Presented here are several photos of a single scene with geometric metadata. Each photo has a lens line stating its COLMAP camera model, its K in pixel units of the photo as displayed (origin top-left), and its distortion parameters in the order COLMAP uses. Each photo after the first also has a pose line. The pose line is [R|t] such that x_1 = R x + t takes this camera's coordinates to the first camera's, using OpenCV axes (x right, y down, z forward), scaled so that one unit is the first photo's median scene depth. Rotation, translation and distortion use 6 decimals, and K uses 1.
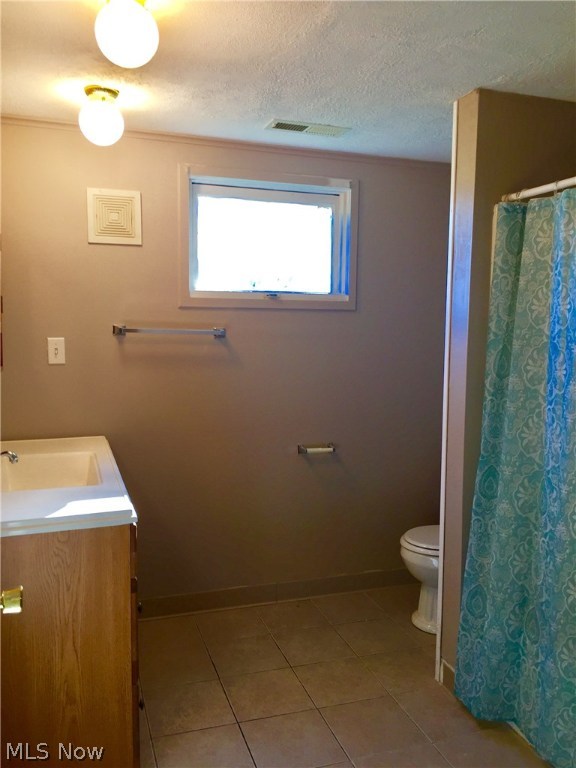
lens RADIAL K [[656.5, 0, 288.0], [0, 656.5, 384.0], [0, 0, 1]] dist [0.080180, -0.122746]
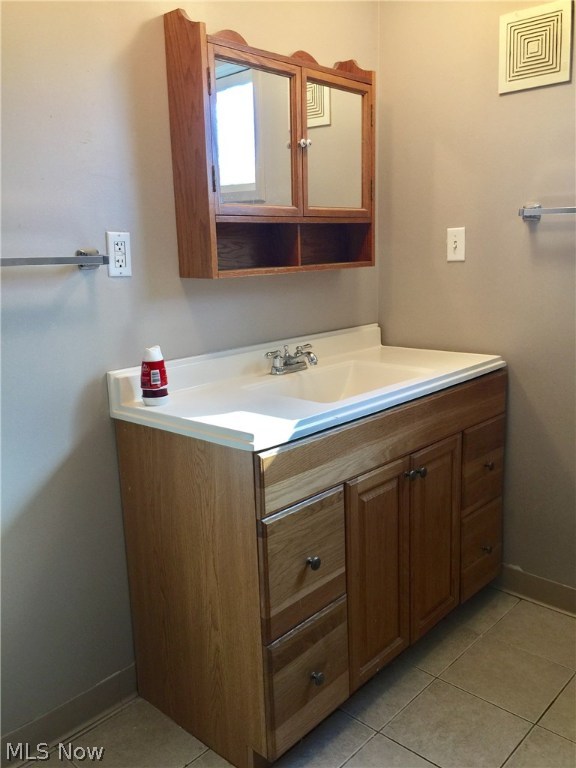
lens RADIAL K [[656.5, 0, 288.0], [0, 656.5, 384.0], [0, 0, 1]] dist [0.080180, -0.122746]
pose [[0.454618, 0.151899, -0.877638, 0.297997], [-0.046359, 0.988050, 0.146995, 0.009264], [0.889479, -0.026140, 0.456227, 0.441844]]
